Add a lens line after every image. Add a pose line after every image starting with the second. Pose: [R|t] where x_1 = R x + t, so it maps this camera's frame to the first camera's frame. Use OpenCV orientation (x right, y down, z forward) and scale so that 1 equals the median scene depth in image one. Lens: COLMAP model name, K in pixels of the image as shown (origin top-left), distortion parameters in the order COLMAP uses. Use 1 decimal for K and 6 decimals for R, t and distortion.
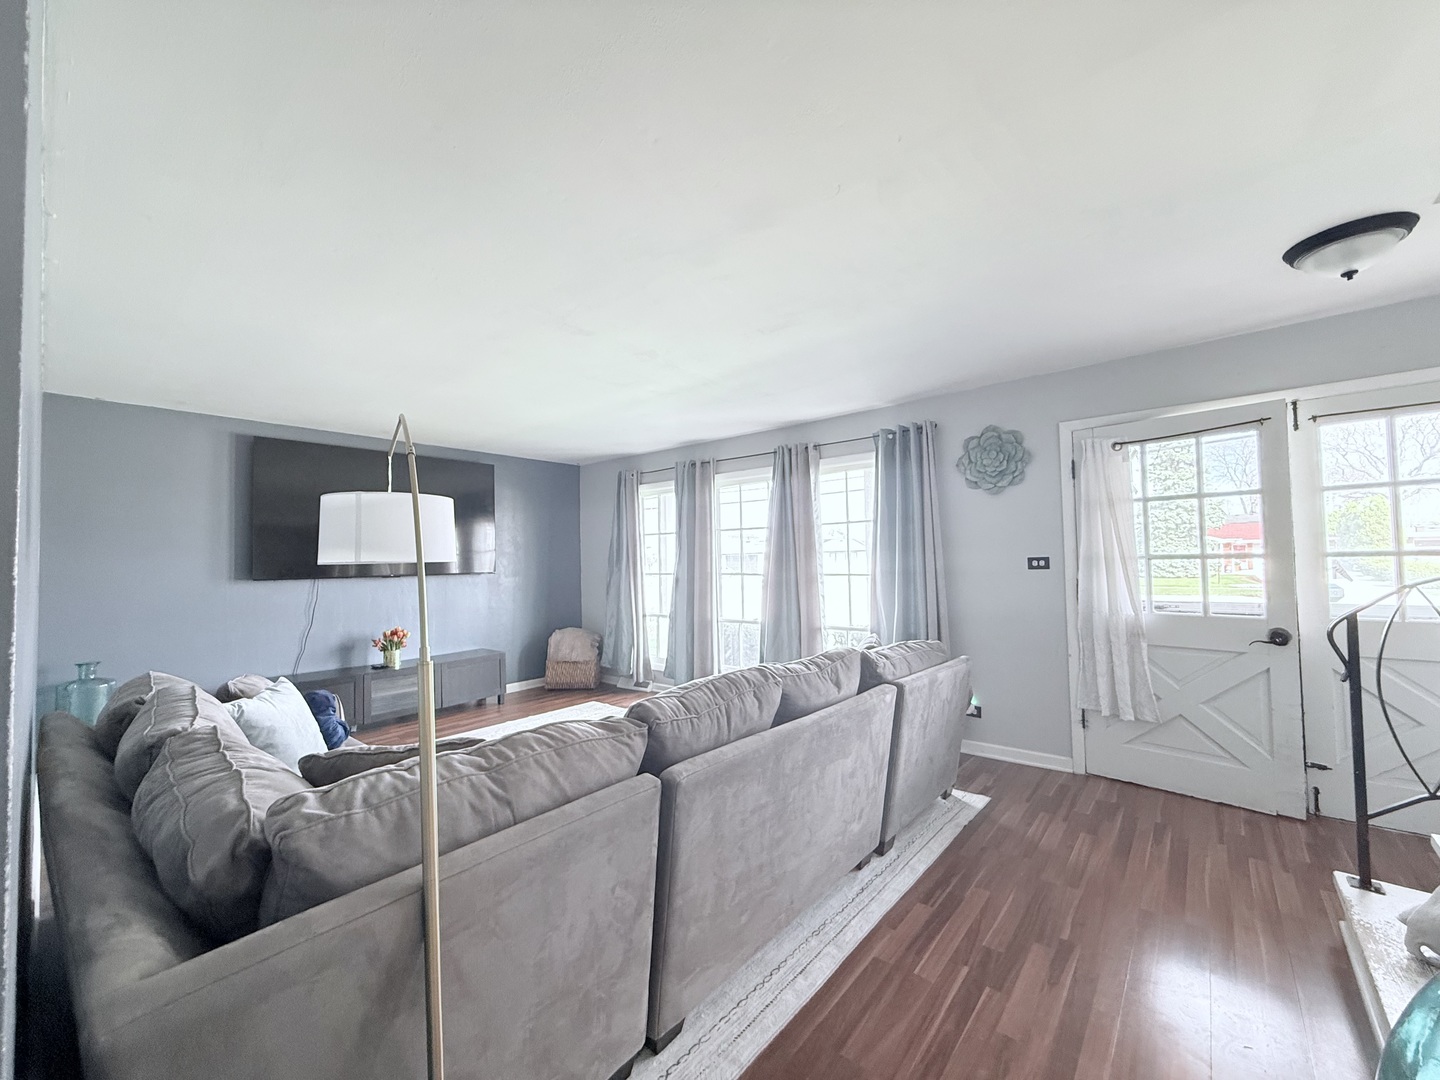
lens RADIAL K [[575.7, 0, 716.9], [0, 575.7, 543.0], [0, 0, 1]] dist [-0.001955, 0.000059]
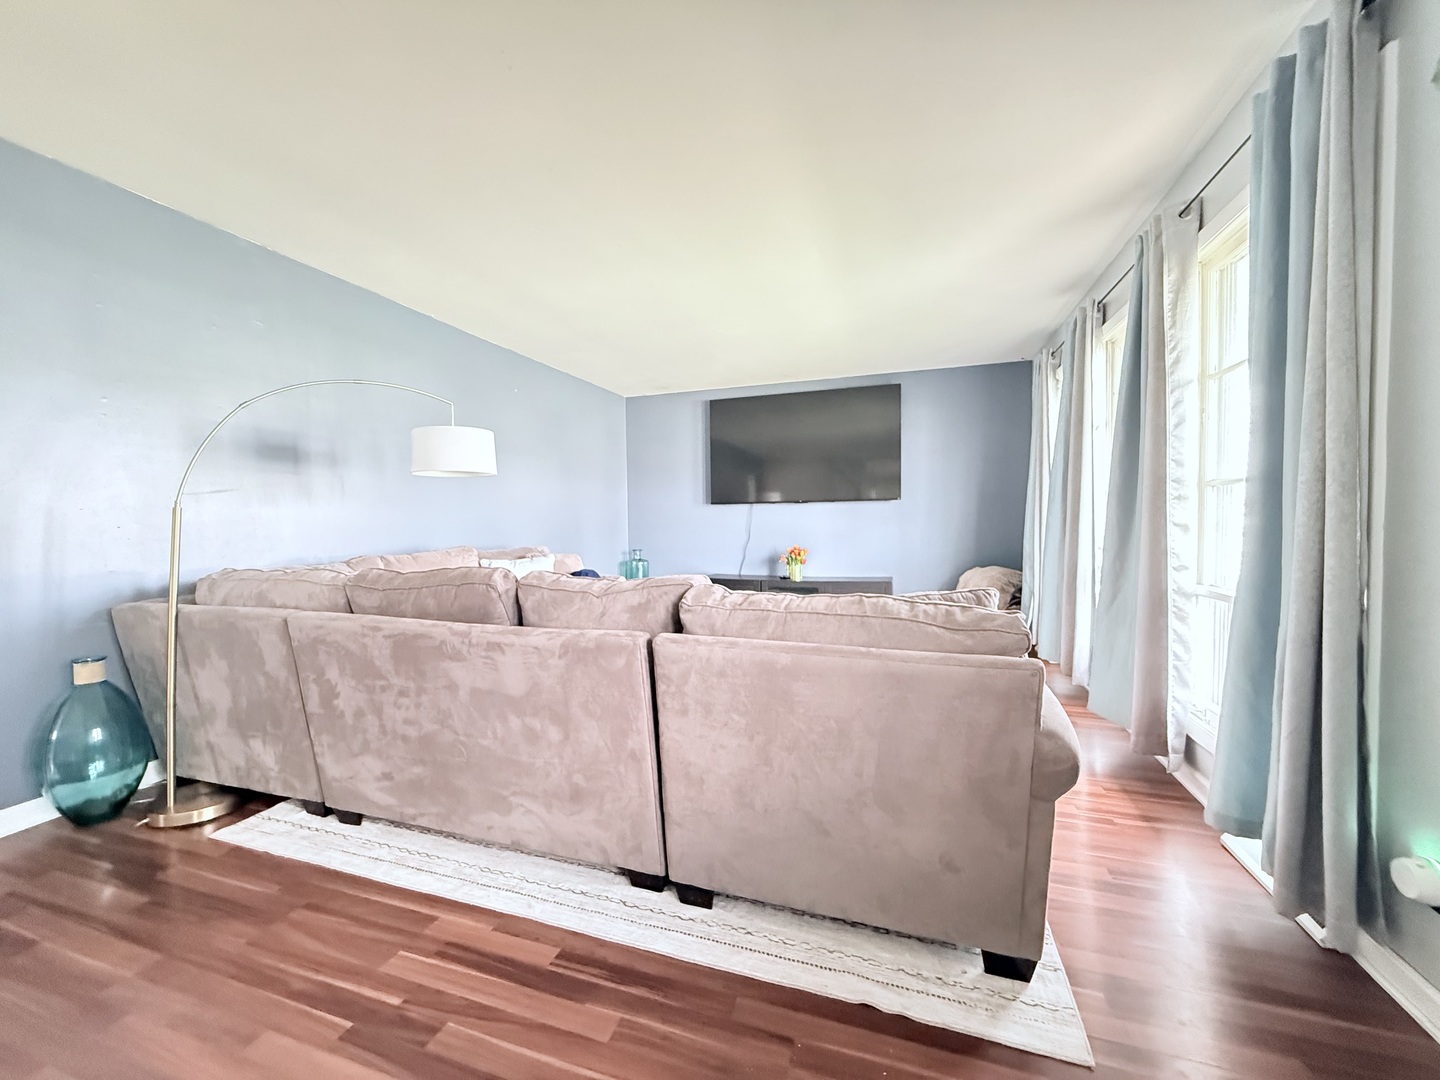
lens RADIAL K [[575.7, 0, 716.9], [0, 575.7, 544.1], [0, 0, 1]] dist [-0.001955, 0.000059]
pose [[0.371598, 0.056562, -0.926669, 1.167893], [0.034307, 0.996624, 0.074590, 0.133763], [0.927760, -0.059508, 0.368403, 1.102583]]
